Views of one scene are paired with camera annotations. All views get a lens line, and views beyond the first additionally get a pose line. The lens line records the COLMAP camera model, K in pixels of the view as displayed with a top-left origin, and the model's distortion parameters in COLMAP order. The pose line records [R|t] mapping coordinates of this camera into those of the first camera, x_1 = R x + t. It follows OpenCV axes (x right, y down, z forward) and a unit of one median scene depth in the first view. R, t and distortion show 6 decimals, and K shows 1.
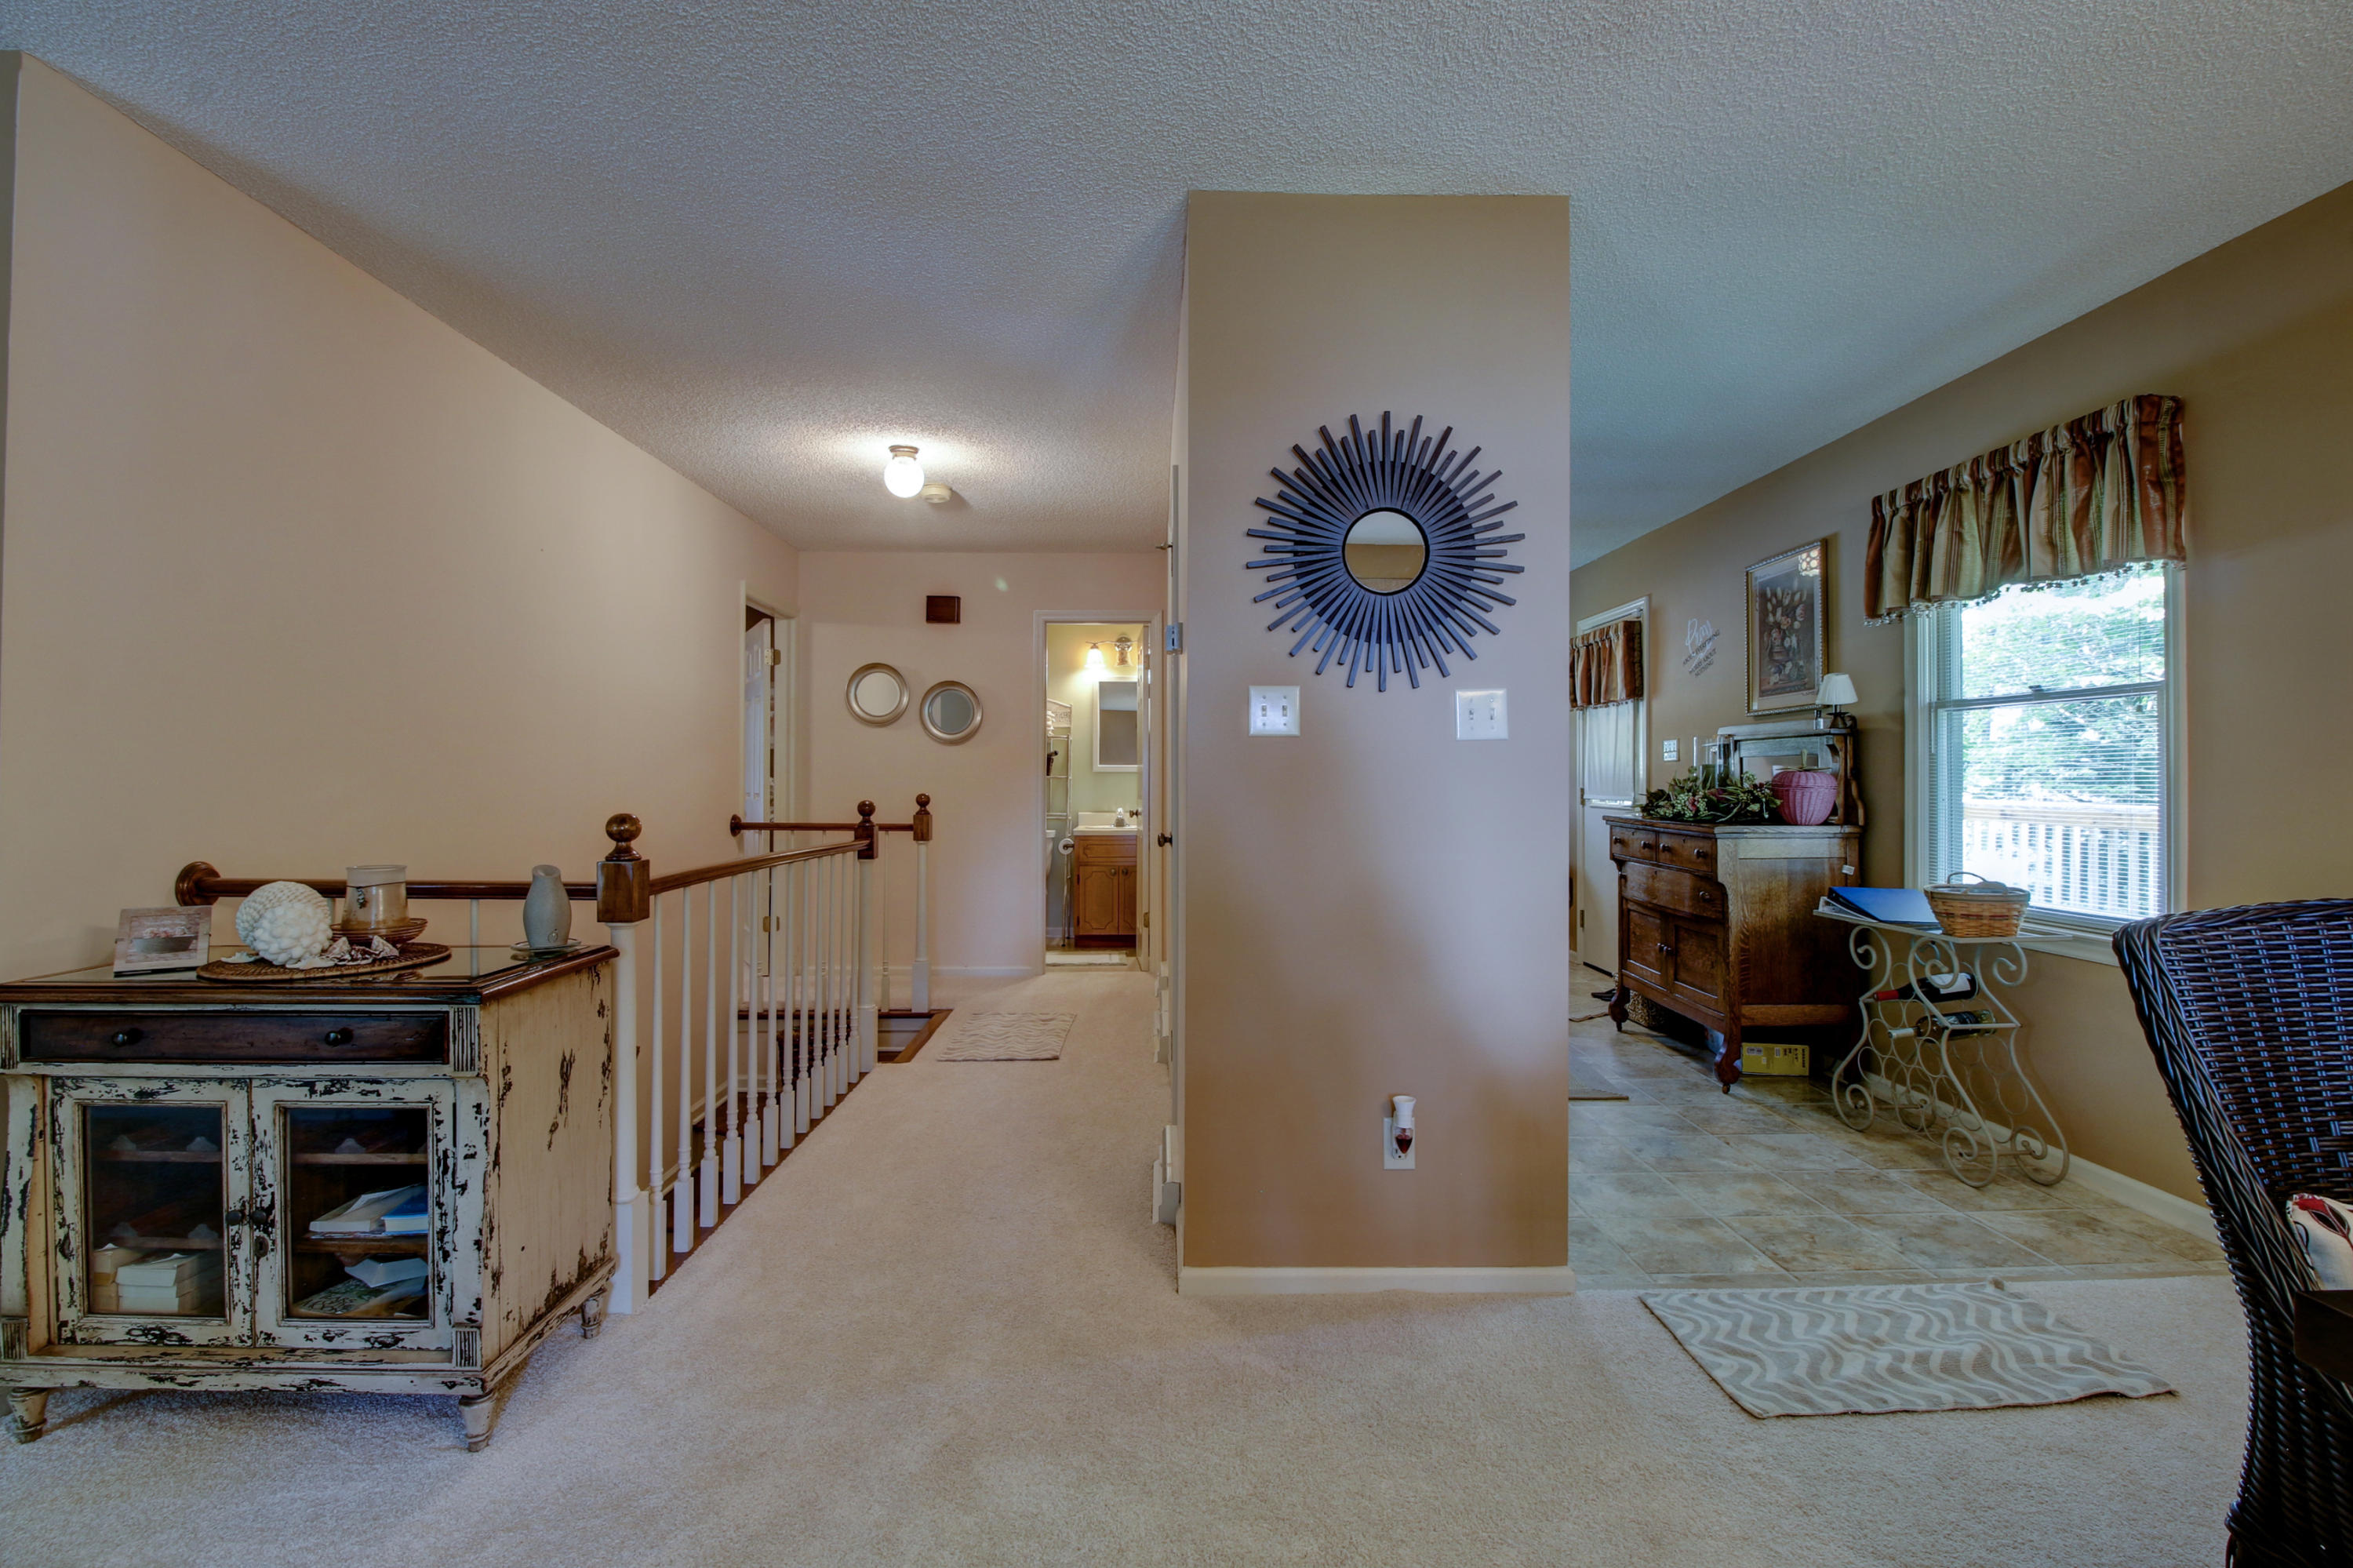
lens RADIAL K [[1079.8, 0, 1172.5], [0, 1079.8, 780.2], [0, 0, 1]] dist [-0.006898, -0.009671]
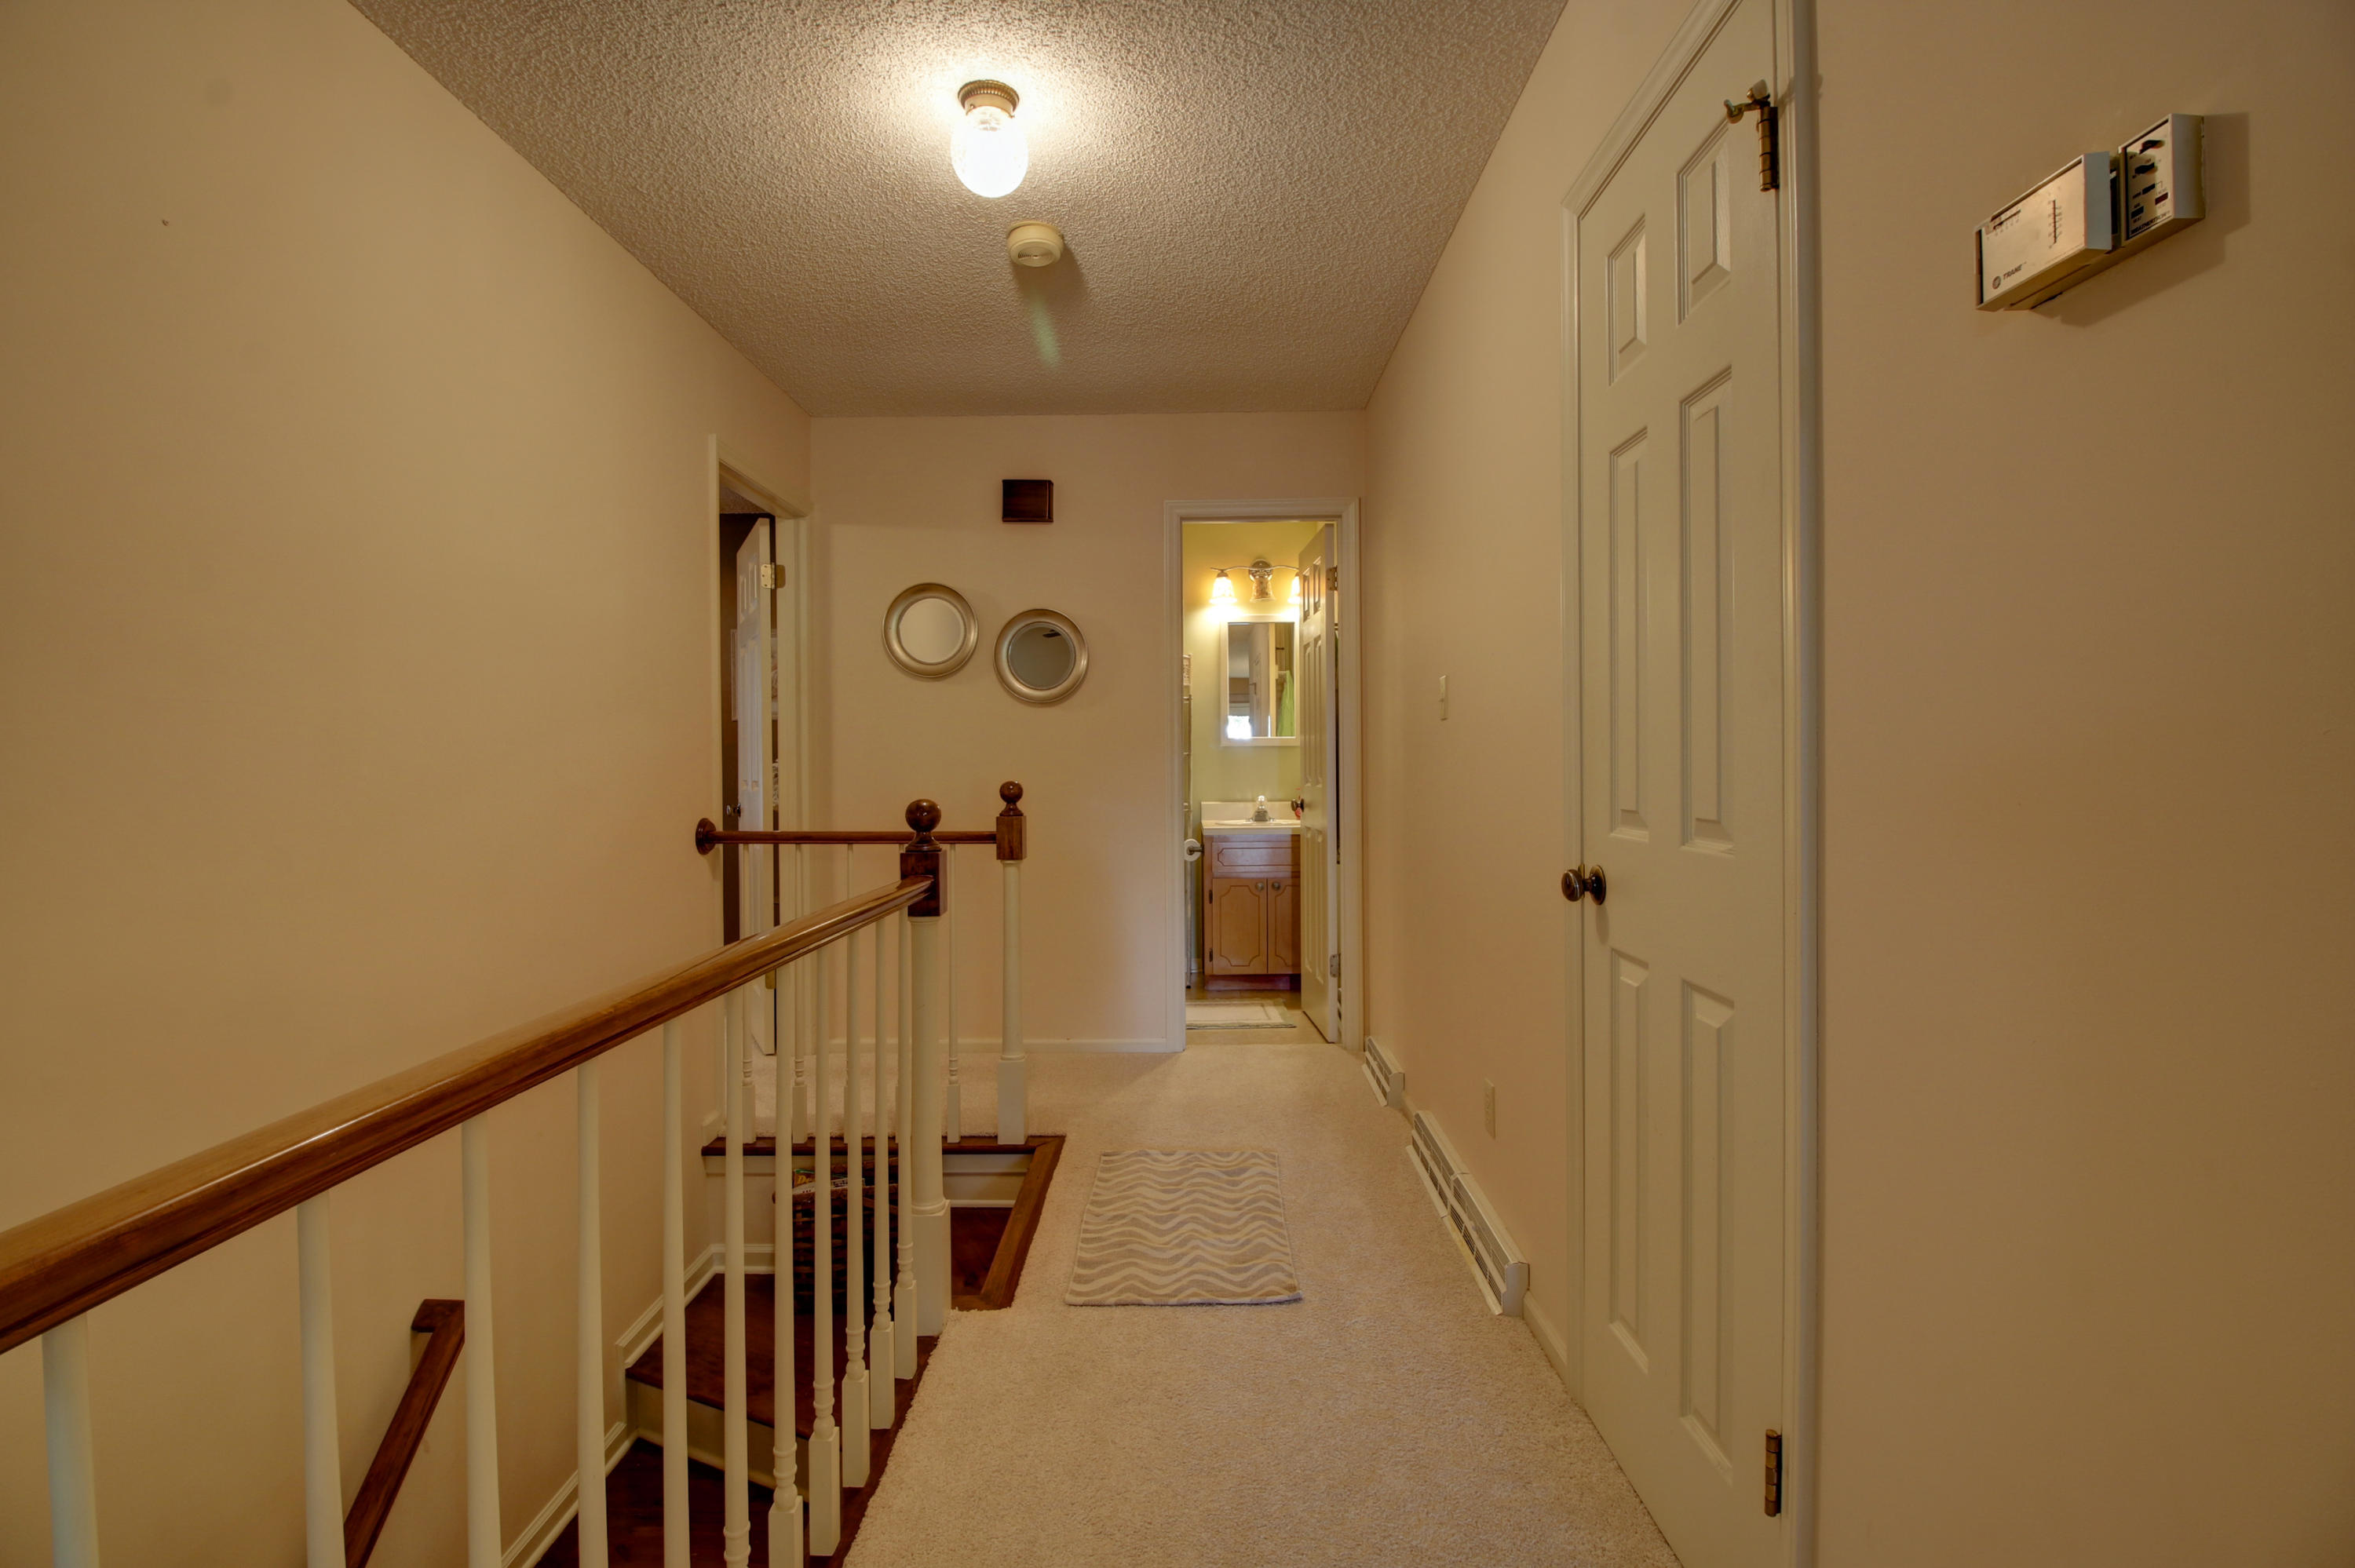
lens RADIAL K [[1080.6, 0, 1181.2], [0, 1080.6, 774.5], [0, 0, 1]] dist [-0.006898, -0.009671]
pose [[0.999509, -0.010045, -0.029674, -0.107965], [0.010456, 0.999851, 0.013712, 0.001313], [0.029531, -0.014015, 0.999466, 0.364379]]
